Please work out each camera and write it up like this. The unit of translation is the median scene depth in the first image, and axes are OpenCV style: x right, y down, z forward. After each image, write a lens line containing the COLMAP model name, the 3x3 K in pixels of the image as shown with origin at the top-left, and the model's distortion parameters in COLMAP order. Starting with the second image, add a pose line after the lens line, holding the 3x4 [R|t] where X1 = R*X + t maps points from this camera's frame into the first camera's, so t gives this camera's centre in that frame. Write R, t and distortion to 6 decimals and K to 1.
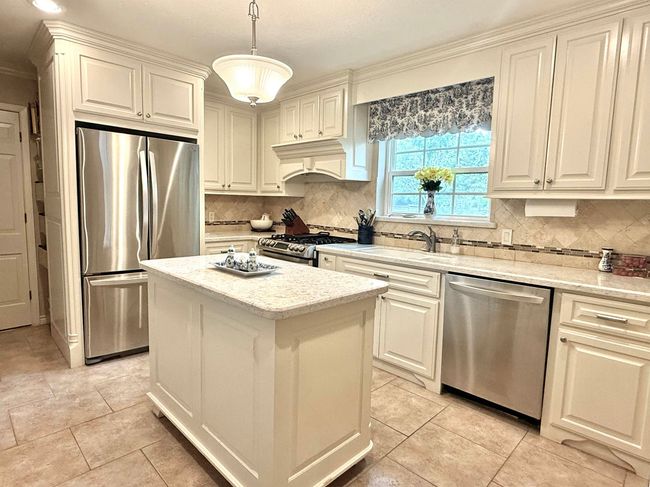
lens RADIAL K [[368.4, 0, 324.9], [0, 368.4, 243.7], [0, 0, 1]] dist [-0.001069, 0.002514]
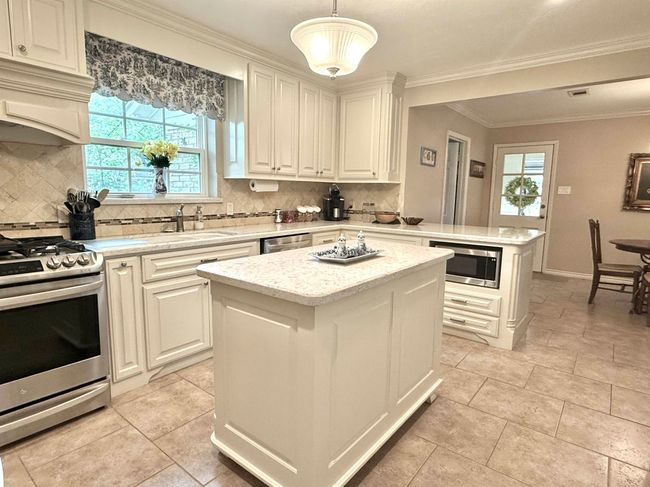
lens RADIAL K [[368.4, 0, 324.2], [0, 368.4, 242.2], [0, 0, 1]] dist [-0.001069, 0.002514]
pose [[-0.104024, -0.174622, 0.979125, -0.742198], [0.078966, 0.979908, 0.183152, -0.103141], [-0.991435, 0.096370, -0.088144, 0.737912]]
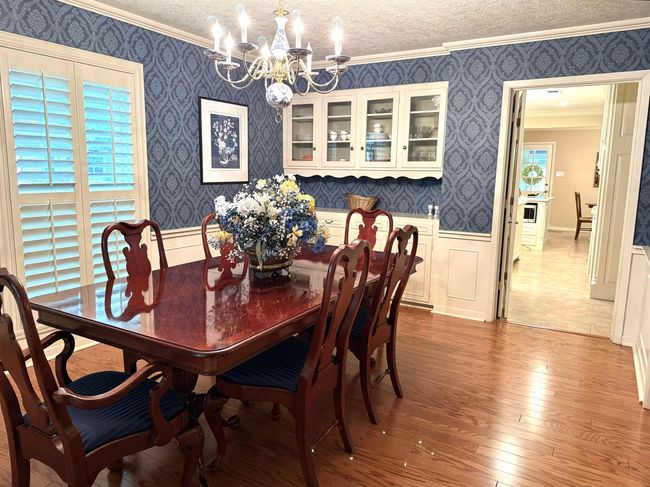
lens RADIAL K [[462.4, 0, 325.3], [0, 462.4, 245.6], [0, 0, 1]] dist [0.000906, -0.000627]
pose [[-0.229652, -0.194408, 0.953659, -1.452405], [0.081377, 0.972581, 0.217862, -0.211302], [-0.969865, 0.127638, -0.207535, 1.353001]]
